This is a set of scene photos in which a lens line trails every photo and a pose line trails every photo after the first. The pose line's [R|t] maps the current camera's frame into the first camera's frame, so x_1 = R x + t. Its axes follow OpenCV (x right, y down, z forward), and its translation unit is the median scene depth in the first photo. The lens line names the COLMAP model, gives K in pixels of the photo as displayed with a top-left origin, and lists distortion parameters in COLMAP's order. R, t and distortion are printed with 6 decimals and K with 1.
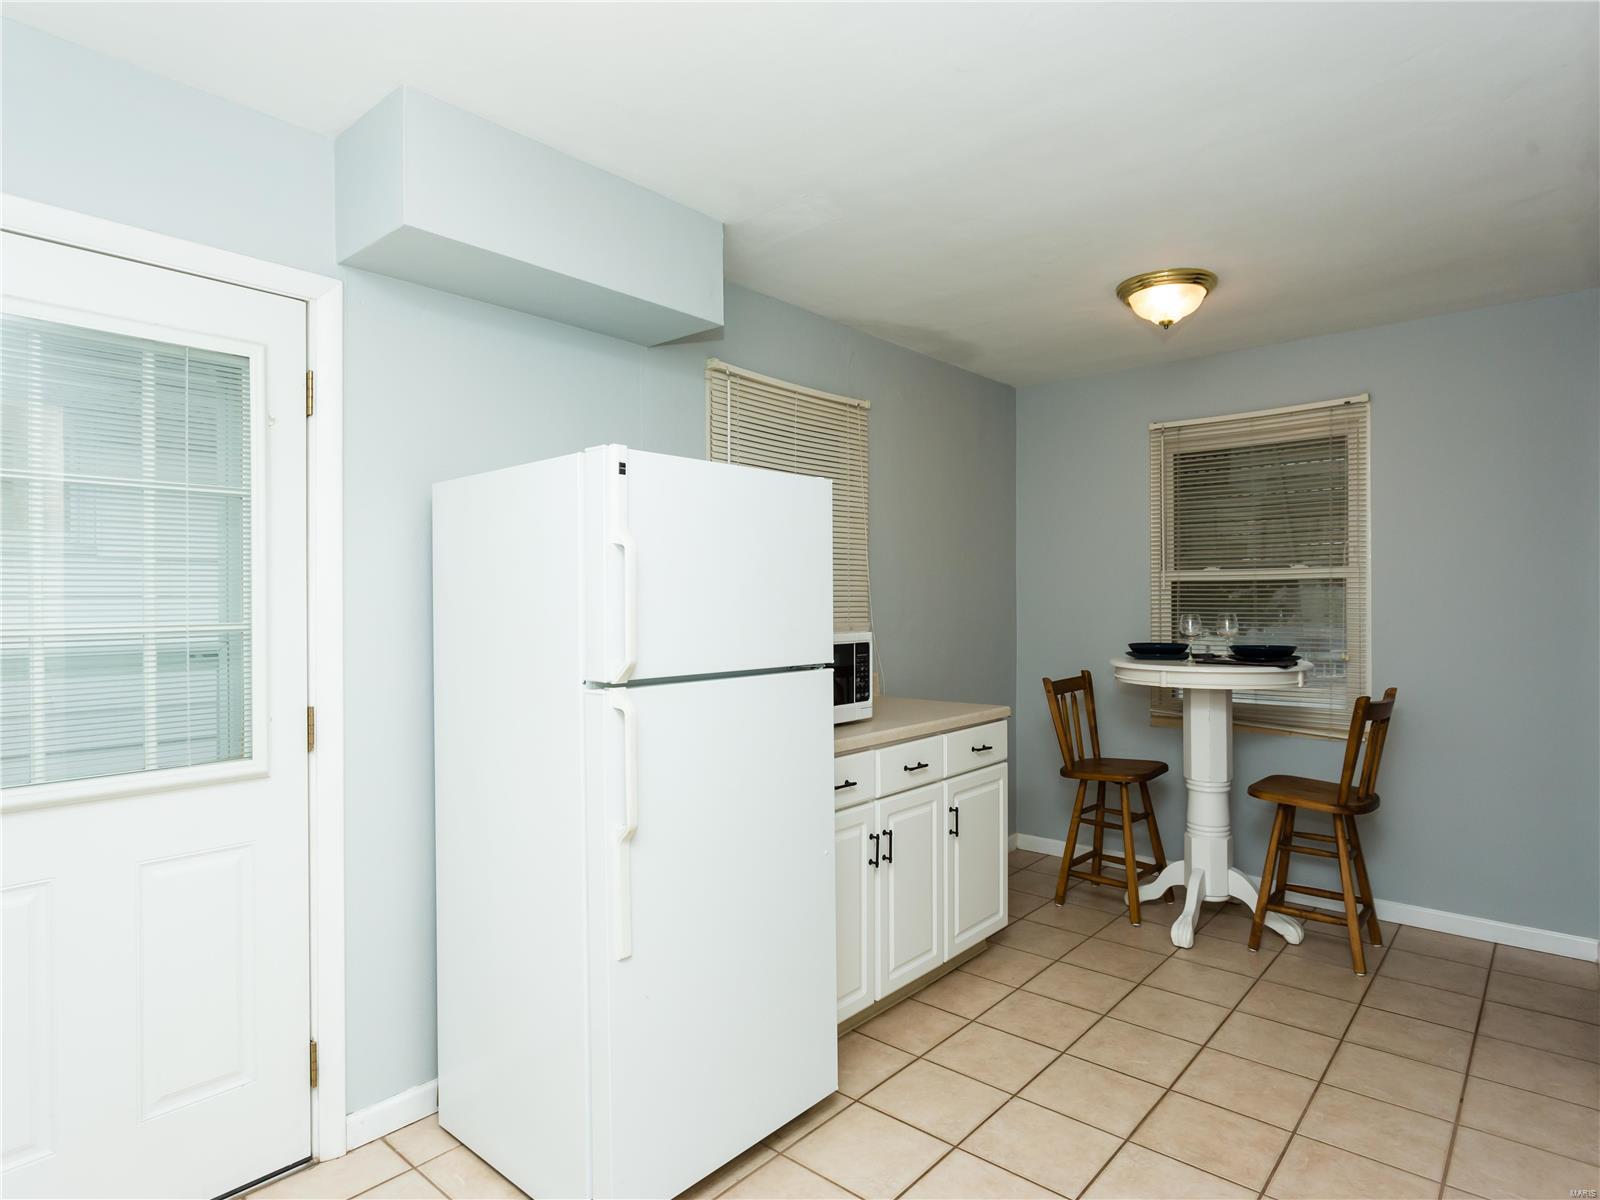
lens RADIAL K [[880.2, 0, 807.7], [0, 880.2, 599.0], [0, 0, 1]] dist [-0.021203, 0.012489]
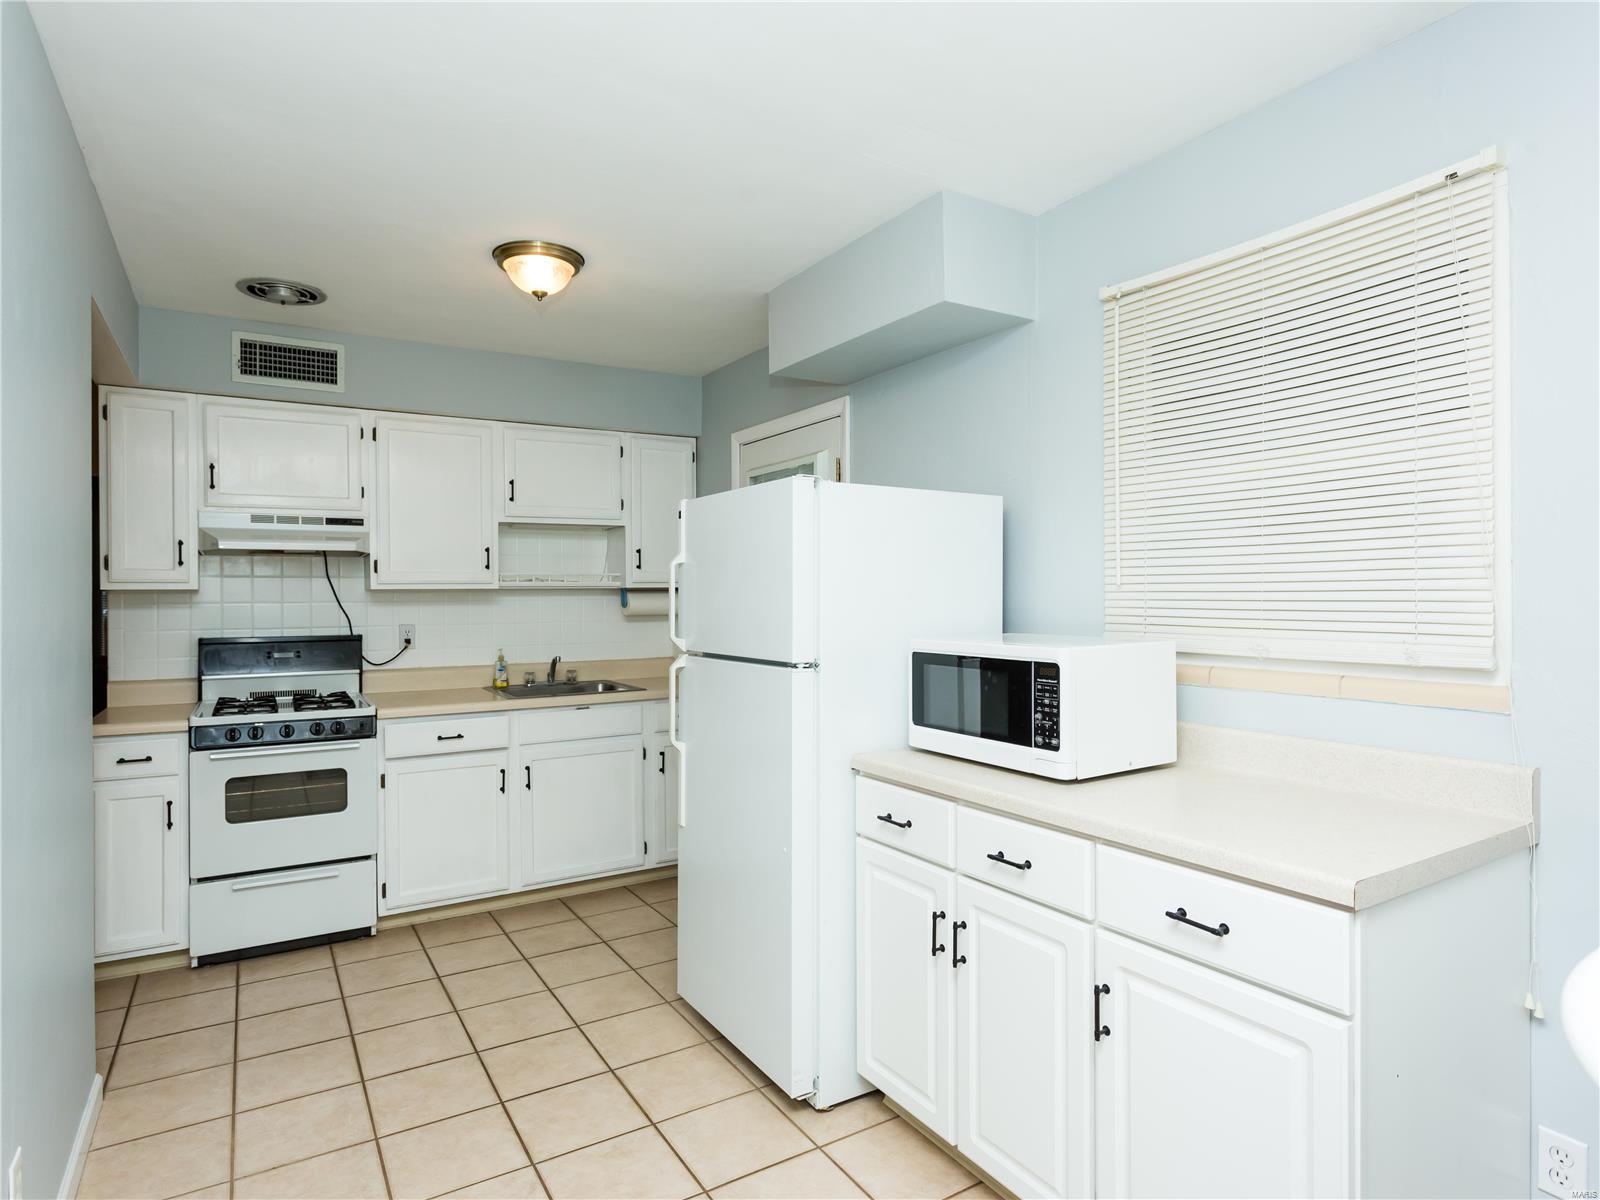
lens RADIAL K [[880.2, 0, 807.7], [0, 880.2, 599.0], [0, 0, 1]] dist [-0.021203, 0.012489]
pose [[-0.287794, 0.008809, -0.957652, 0.757286], [0.009850, 0.999932, 0.006238, -0.004912], [0.957642, -0.007637, -0.287862, 1.023538]]
